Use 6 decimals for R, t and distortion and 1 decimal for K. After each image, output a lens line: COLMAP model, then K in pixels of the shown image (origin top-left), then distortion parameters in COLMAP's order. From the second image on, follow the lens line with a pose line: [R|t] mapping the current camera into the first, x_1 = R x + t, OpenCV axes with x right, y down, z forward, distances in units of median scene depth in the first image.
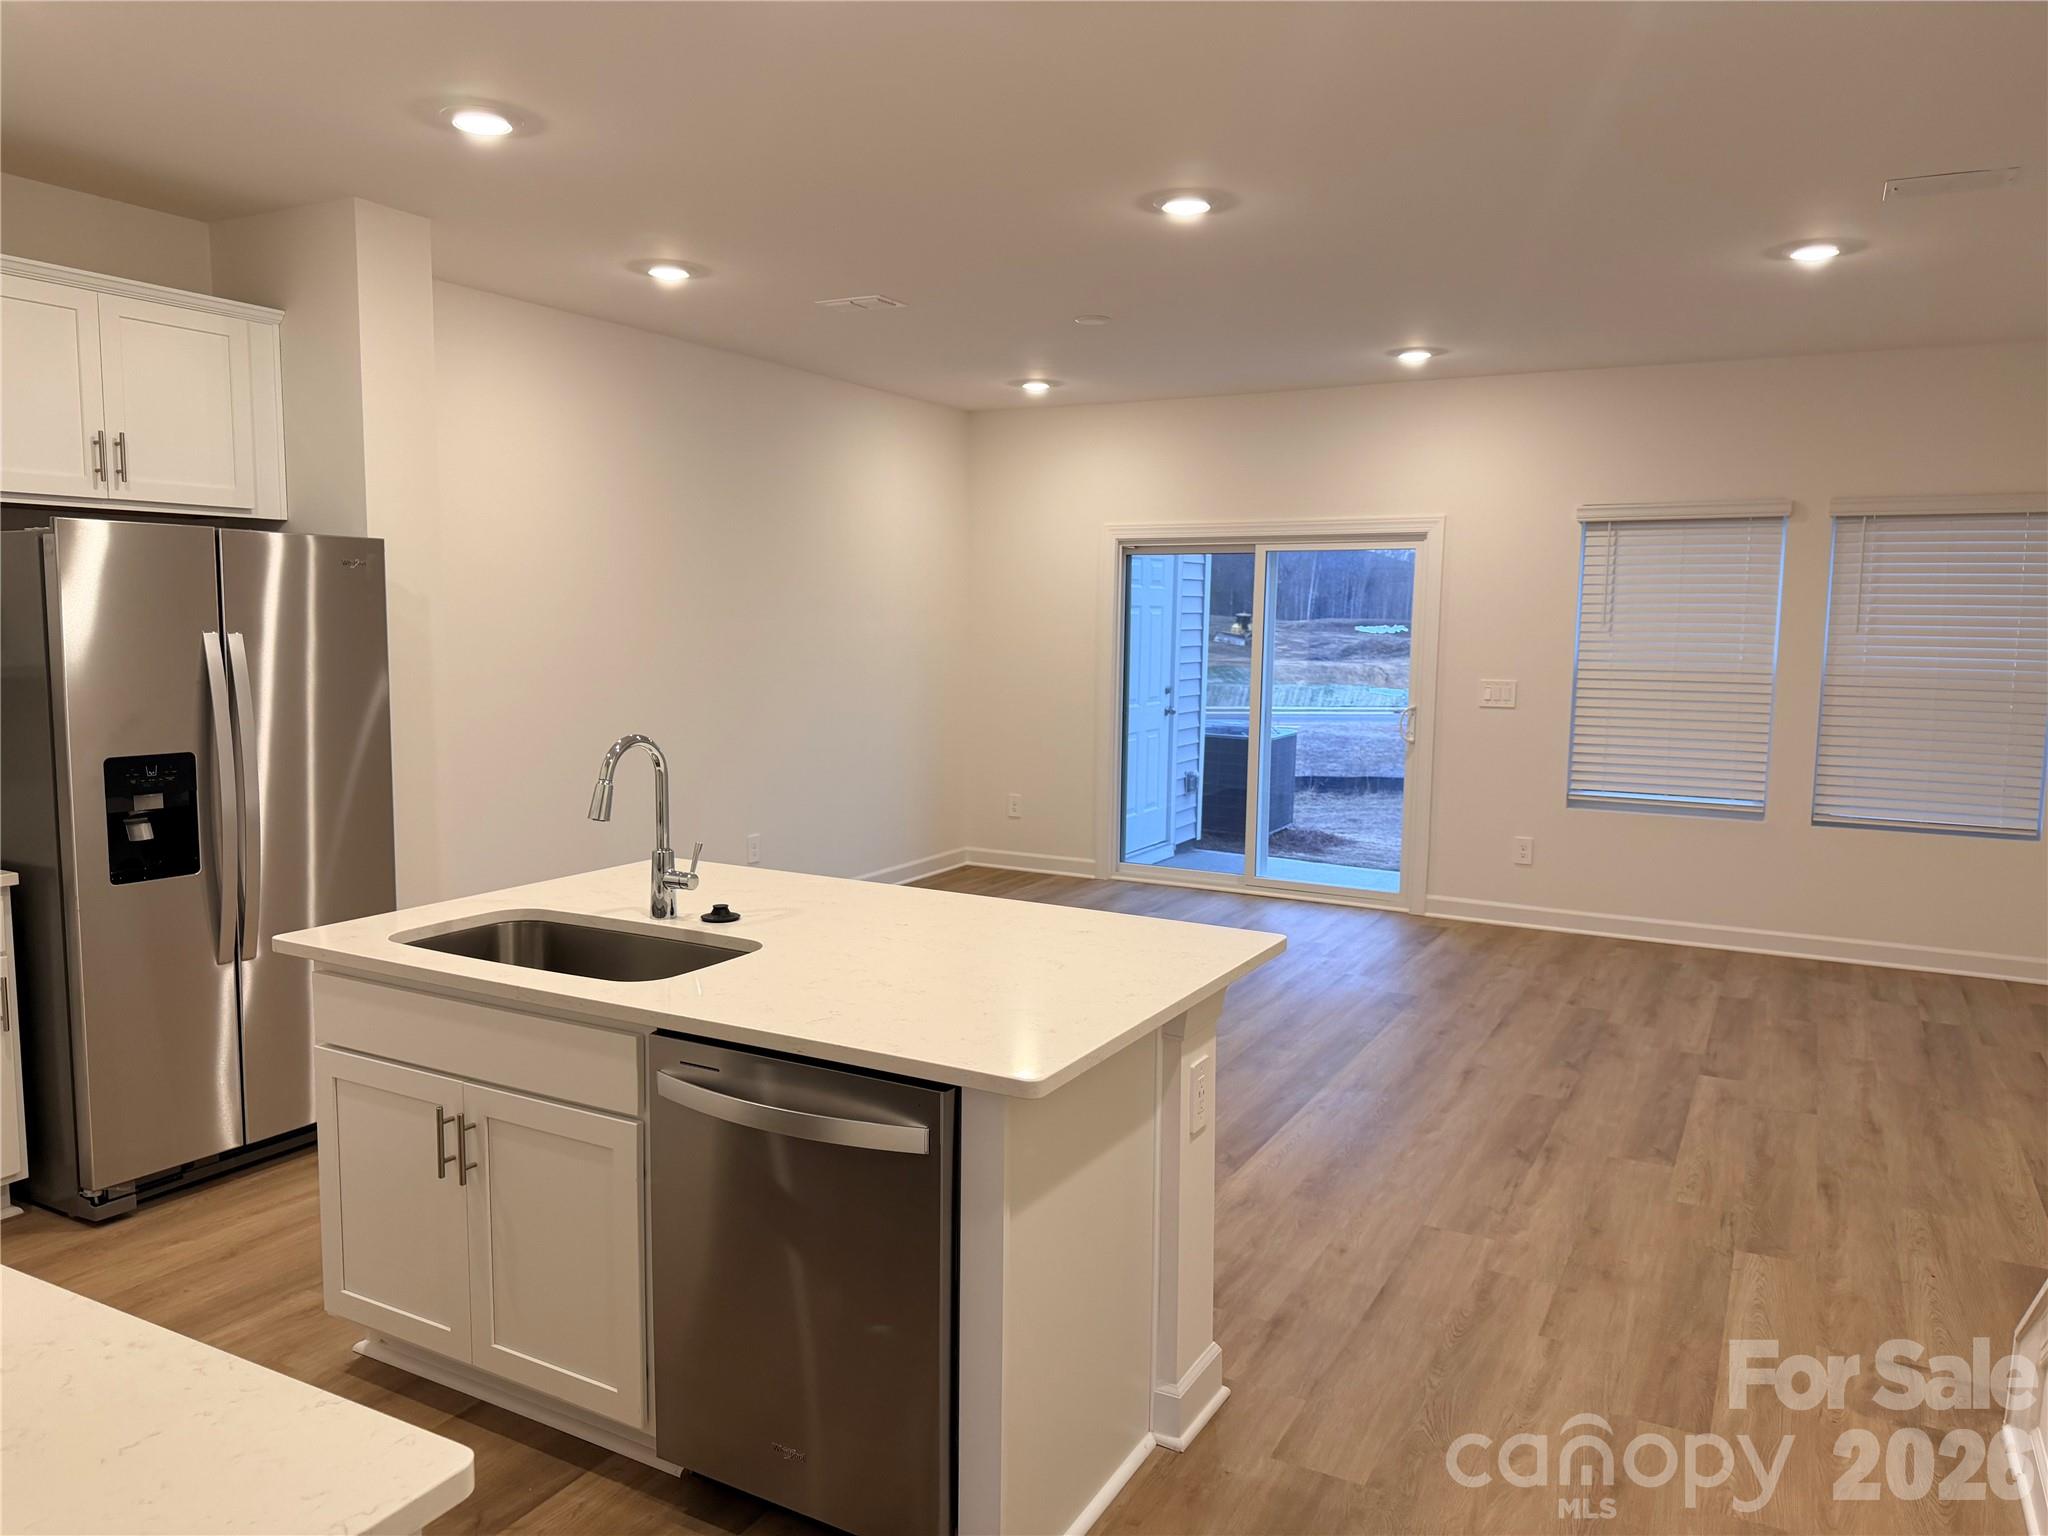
lens RADIAL K [[1452.8, 0, 1028.4], [0, 1452.8, 780.6], [0, 0, 1]] dist [0.081878, -0.106805]
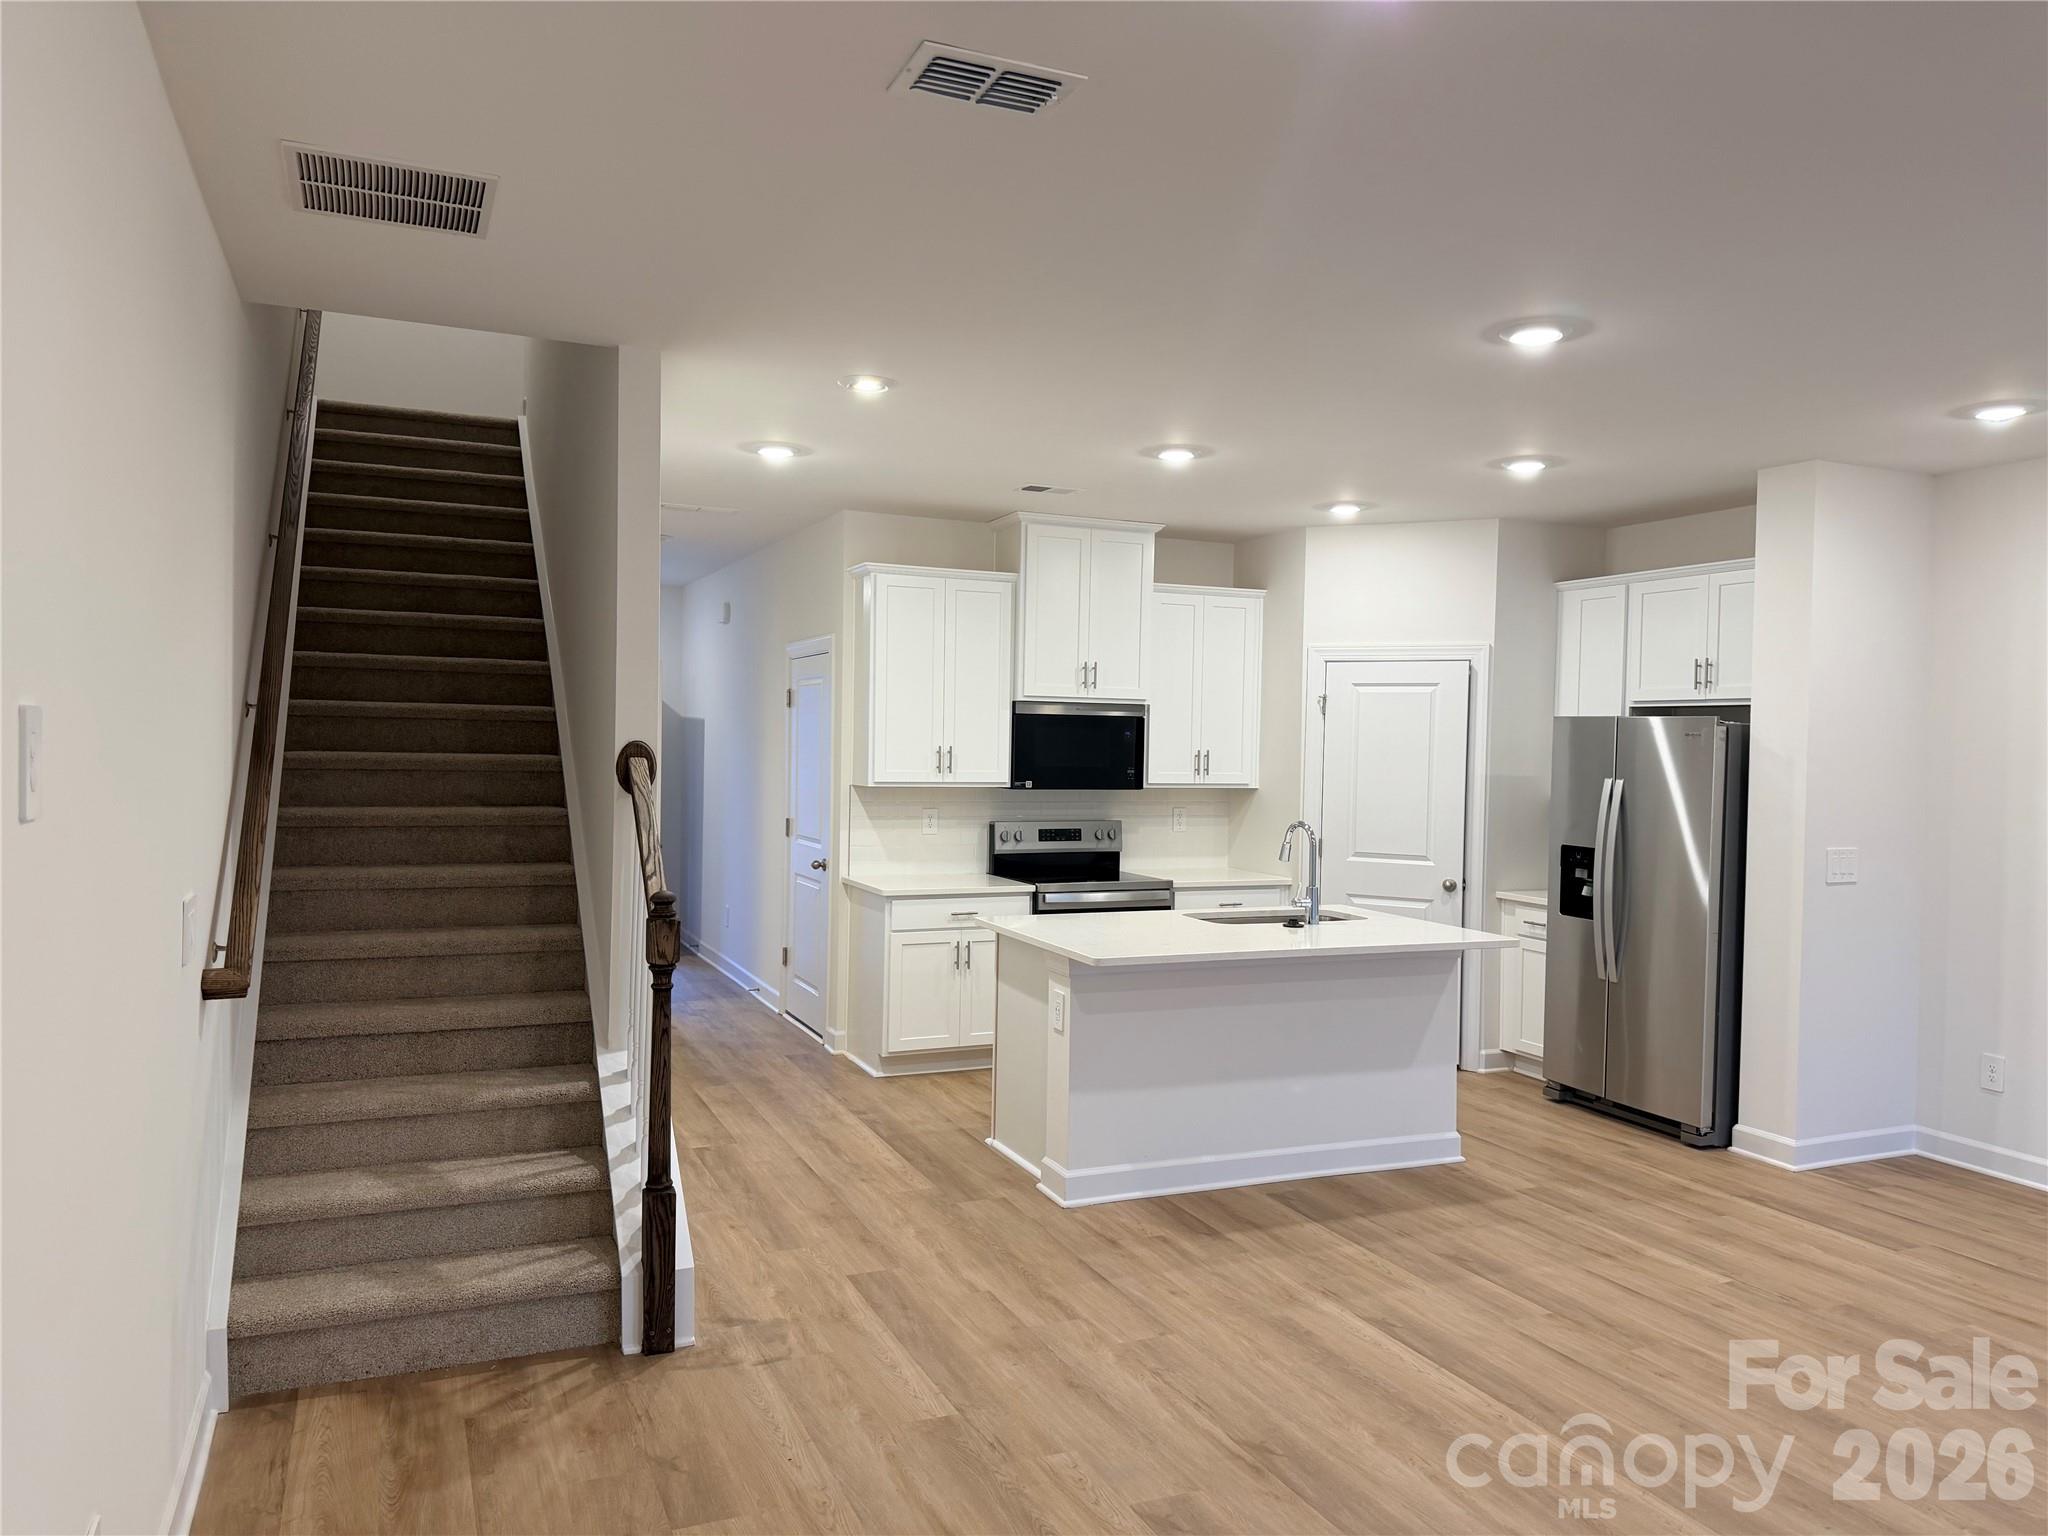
lens RADIAL K [[1452.8, 0, 1015.2], [0, 1452.8, 789.7], [0, 0, 1]] dist [0.081878, -0.106805]
pose [[-0.622199, 0.010261, -0.782792, 0.681218], [-0.114392, 0.987990, 0.103875, -0.107125], [0.774457, 0.154176, -0.613552, 0.874378]]
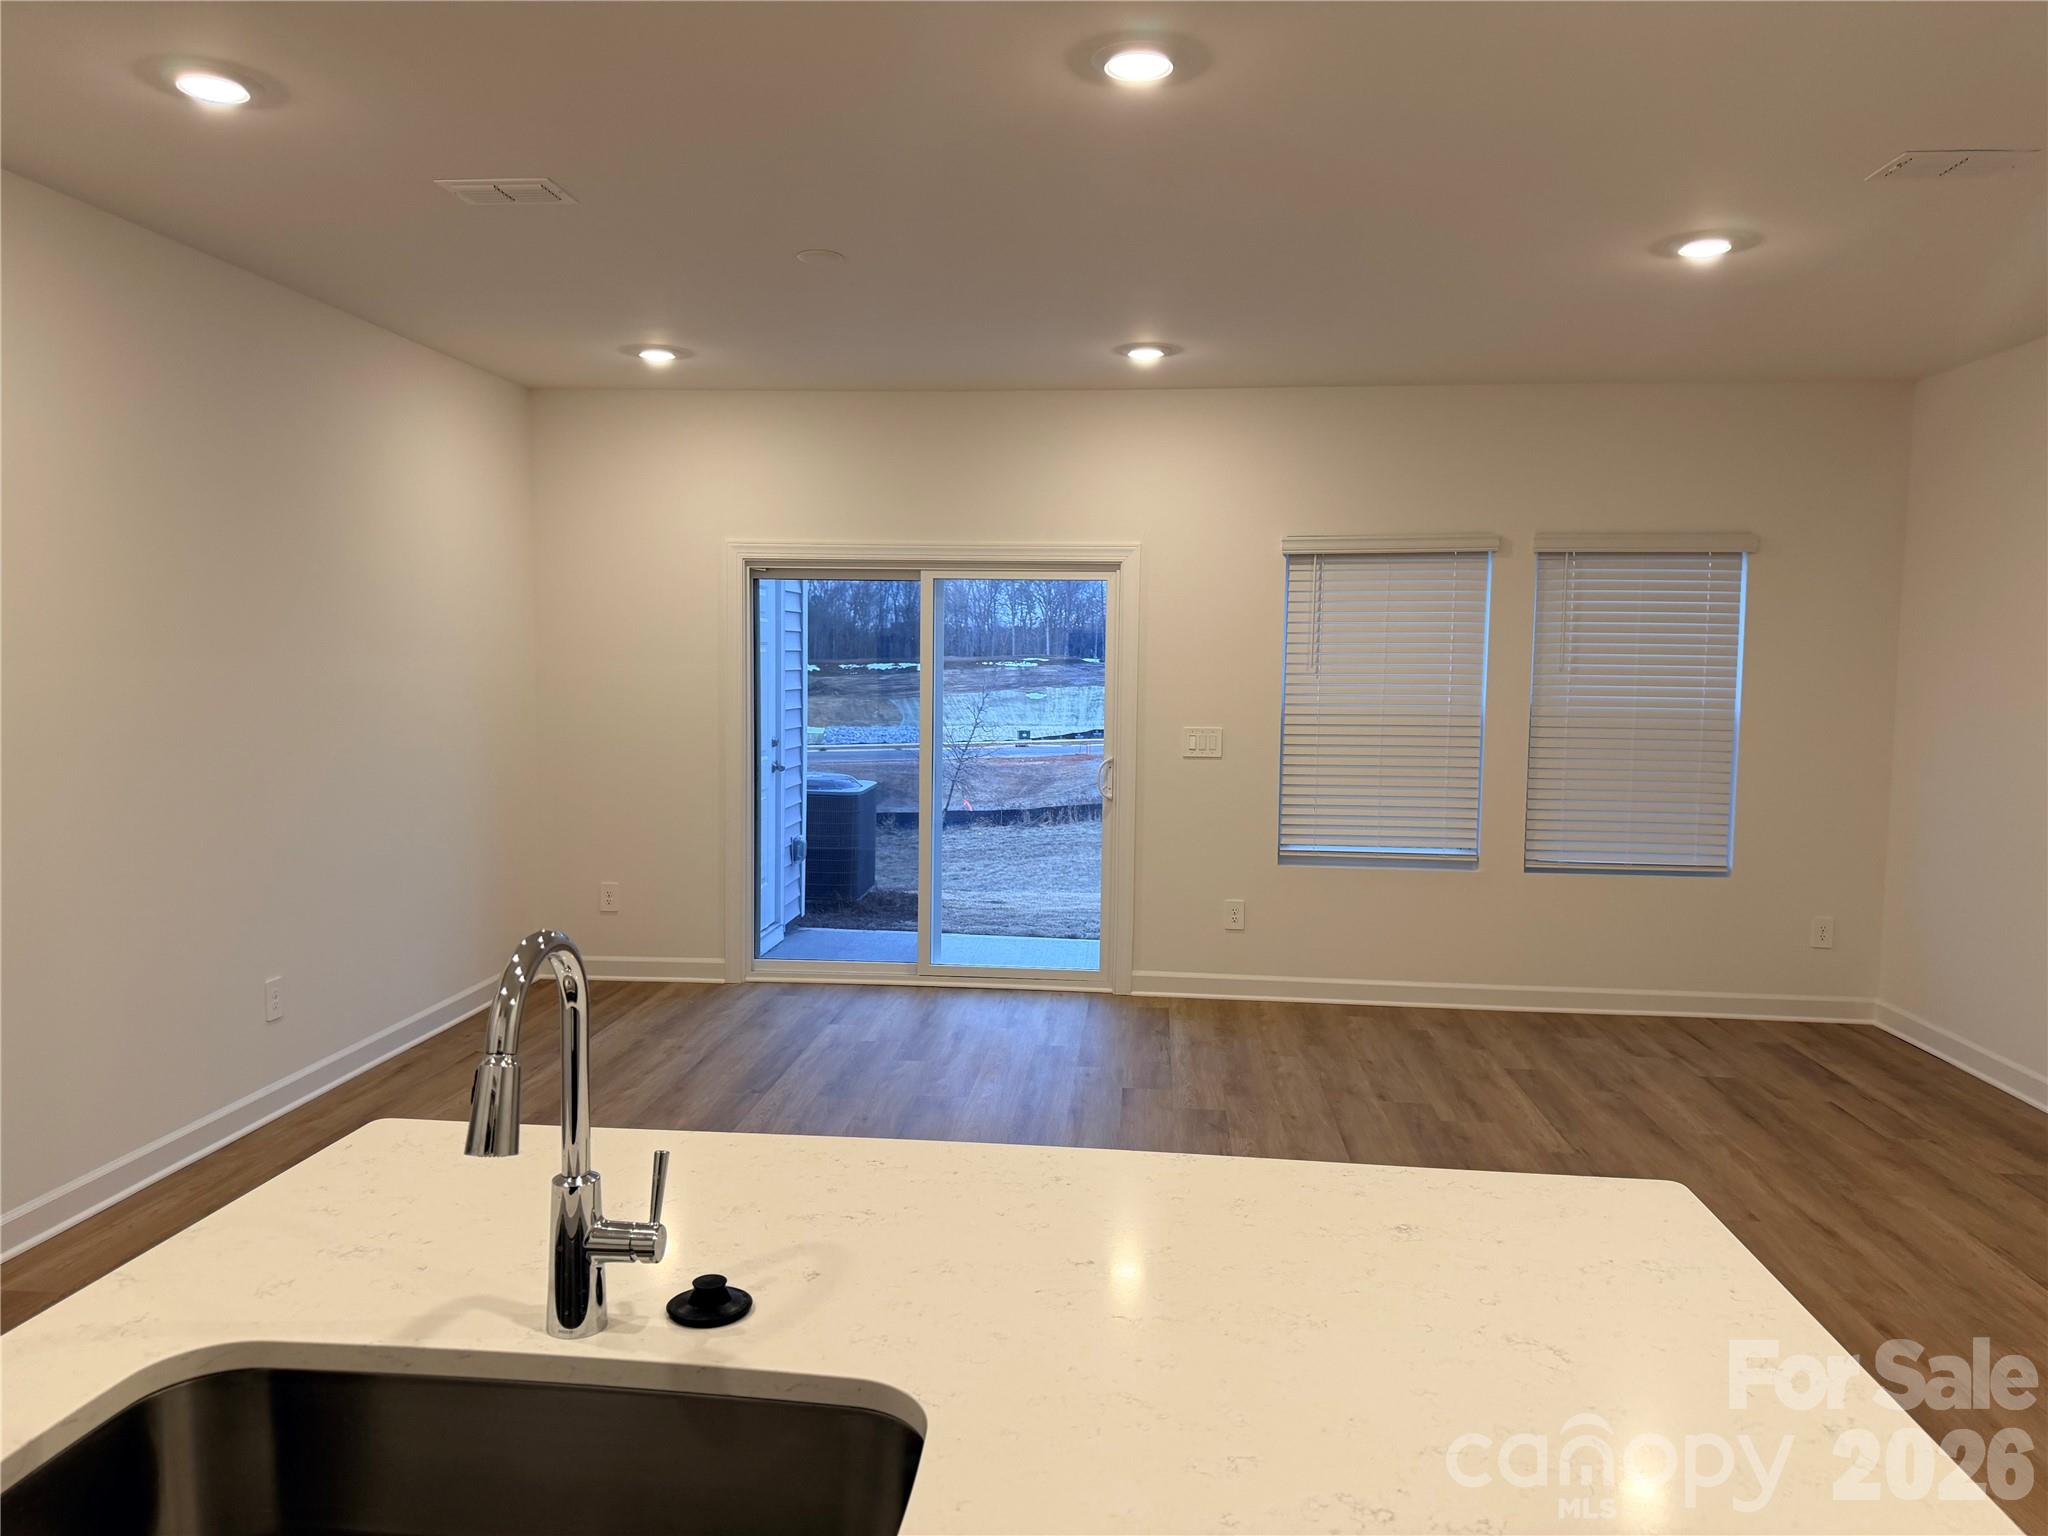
lens RADIAL K [[1452.8, 0, 1036.8], [0, 1452.8, 782.7], [0, 0, 1]] dist [0.081878, -0.106805]
pose [[0.917682, -0.036381, 0.395647, -0.144875], [0.045531, 0.998868, -0.013758, -0.030663], [-0.394699, 0.030639, 0.918300, 0.254029]]
